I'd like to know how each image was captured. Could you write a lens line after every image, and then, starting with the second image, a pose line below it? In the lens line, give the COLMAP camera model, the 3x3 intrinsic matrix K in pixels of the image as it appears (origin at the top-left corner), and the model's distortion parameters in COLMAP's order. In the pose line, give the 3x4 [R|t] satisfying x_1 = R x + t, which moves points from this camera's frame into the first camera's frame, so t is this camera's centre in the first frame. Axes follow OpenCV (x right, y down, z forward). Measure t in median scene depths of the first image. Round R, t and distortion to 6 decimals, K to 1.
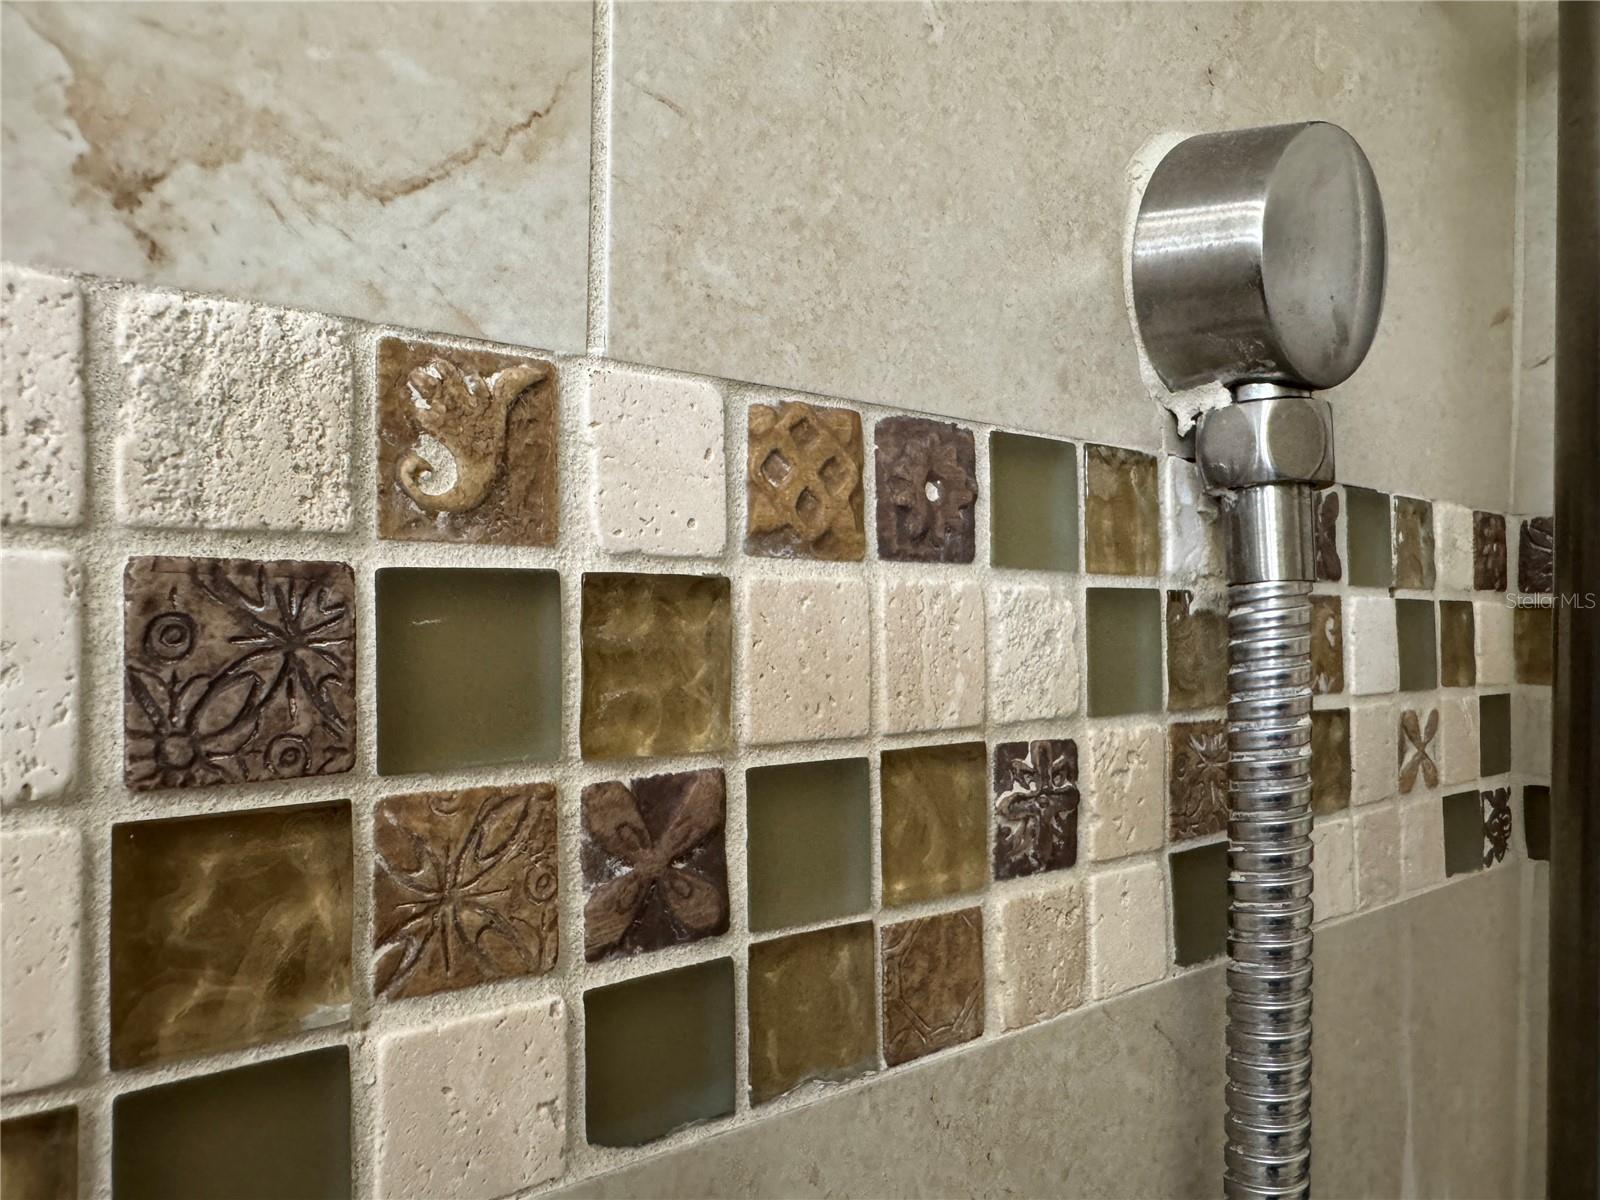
lens RADIAL K [[1131.8, 0, 797.0], [0, 1131.8, 598.1], [0, 0, 1]] dist [0.009533, -0.002377]
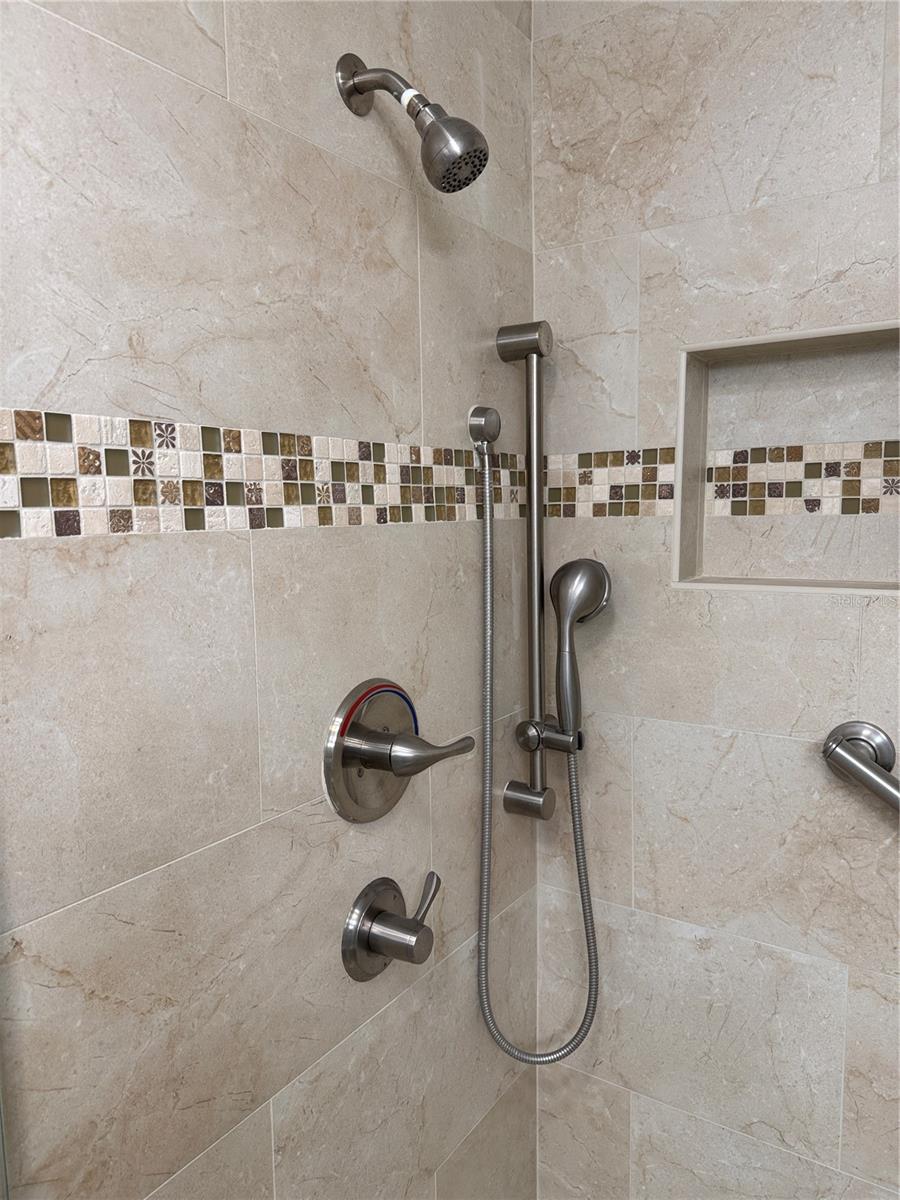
lens RADIAL K [[848.9, 0, 450.5], [0, 848.9, 601.6], [0, 0, 1]] dist [0.009533, -0.002377]
pose [[0.956692, -0.065879, 0.283549, -1.714985], [0.033488, 0.992496, 0.117604, 0.230731], [-0.289169, -0.103015, 0.951719, -5.103155]]
